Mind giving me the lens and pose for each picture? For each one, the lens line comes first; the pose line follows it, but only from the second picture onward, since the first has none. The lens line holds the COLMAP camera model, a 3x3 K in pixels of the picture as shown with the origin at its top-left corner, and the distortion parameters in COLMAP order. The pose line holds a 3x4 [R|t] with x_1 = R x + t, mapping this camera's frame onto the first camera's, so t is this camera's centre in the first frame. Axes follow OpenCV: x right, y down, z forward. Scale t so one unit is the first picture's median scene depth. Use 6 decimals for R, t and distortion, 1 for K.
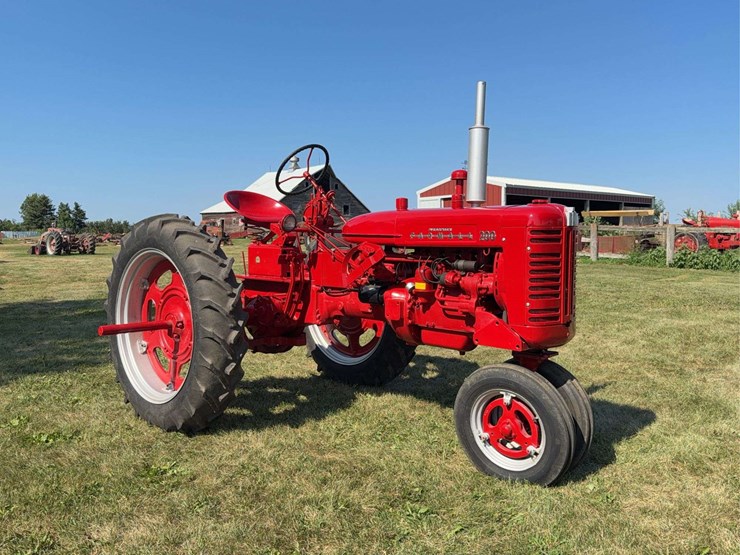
lens RADIAL K [[674.2, 0, 370.0], [0, 674.2, 277.5], [0, 0, 1]] dist [0.044034, -0.019964]
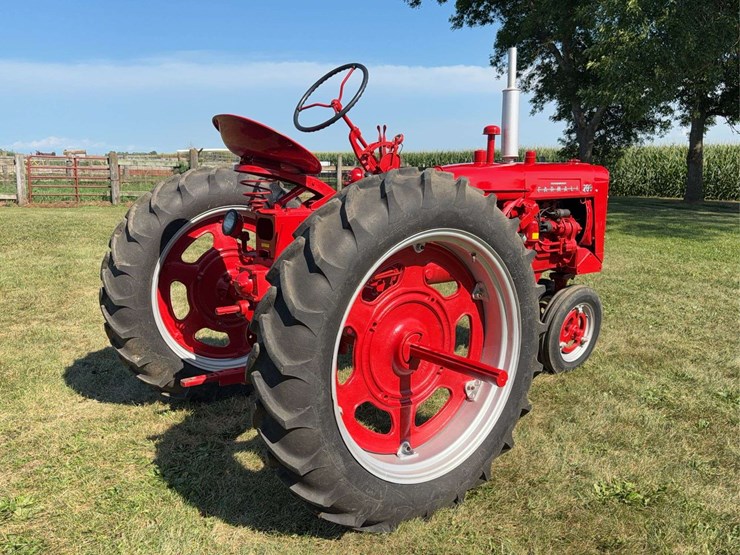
lens RADIAL K [[674.2, 0, 370.0], [0, 674.2, 277.5], [0, 0, 1]] dist [0.044034, -0.019964]
pose [[0.112258, -0.171867, 0.978703, -1.078380], [0.052867, 0.984567, 0.166833, -0.122047], [-0.992272, 0.033013, 0.119611, 1.178565]]
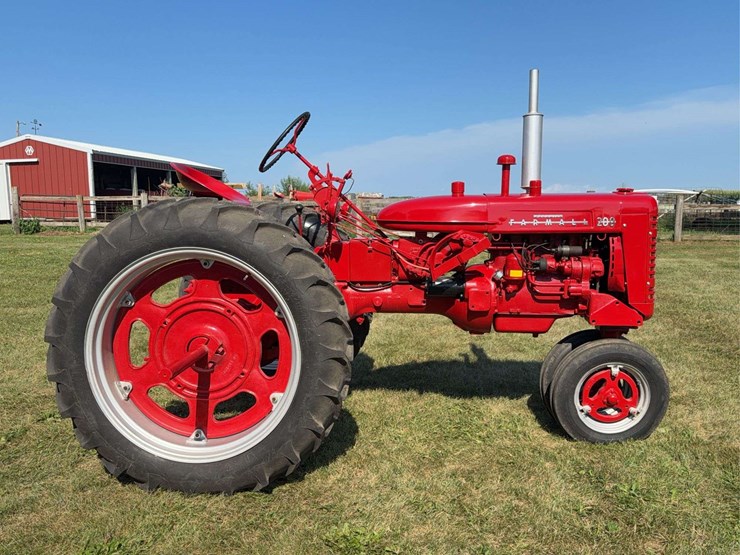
lens RADIAL K [[674.2, 0, 370.0], [0, 674.2, 277.5], [0, 0, 1]] dist [0.044034, -0.019964]
pose [[0.752411, -0.077849, 0.654078, -0.757615], [0.047045, 0.996807, 0.064524, -0.057087], [-0.657012, -0.017777, 0.753670, 0.410162]]
